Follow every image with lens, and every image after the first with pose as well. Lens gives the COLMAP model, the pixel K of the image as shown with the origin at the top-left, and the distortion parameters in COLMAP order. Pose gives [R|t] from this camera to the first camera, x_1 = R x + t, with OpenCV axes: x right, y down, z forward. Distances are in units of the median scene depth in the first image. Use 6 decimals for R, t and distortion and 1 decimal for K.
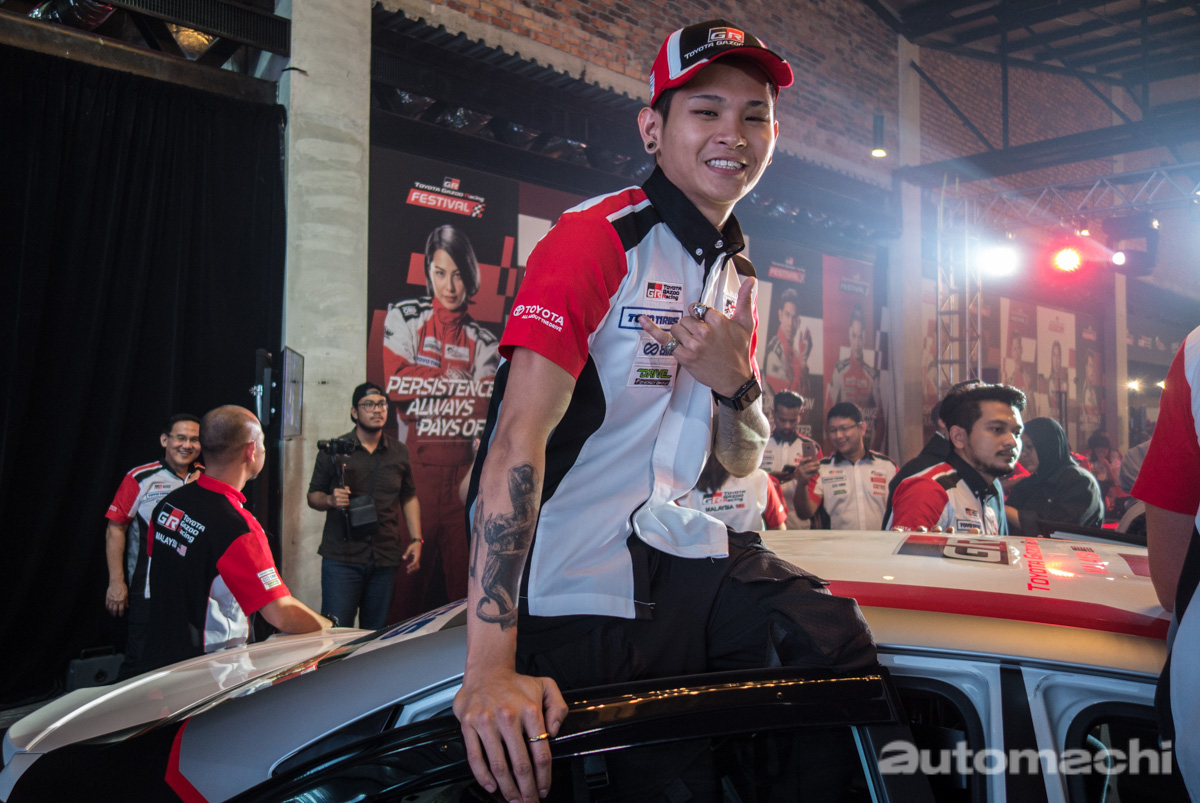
lens RADIAL K [[998.8, 0, 591.0], [0, 998.8, 403.8], [0, 0, 1]] dist [0.015930, 0.008162]
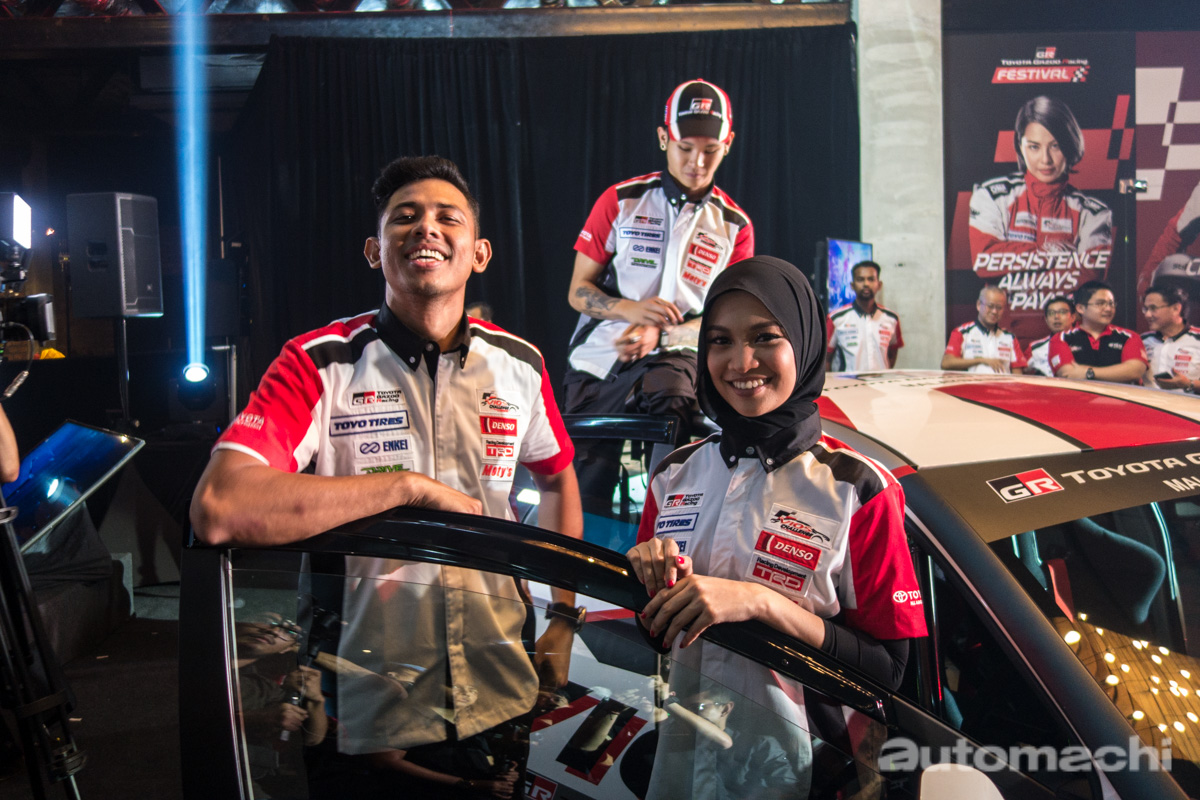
lens RADIAL K [[998.8, 0, 589.8], [0, 998.8, 393.8], [0, 0, 1]] dist [0.015930, 0.008162]
pose [[0.748293, 0.027745, -0.662788, 0.191104], [0.045410, 0.994639, 0.092905, 0.002177], [0.661813, -0.099617, 0.743021, -0.069785]]
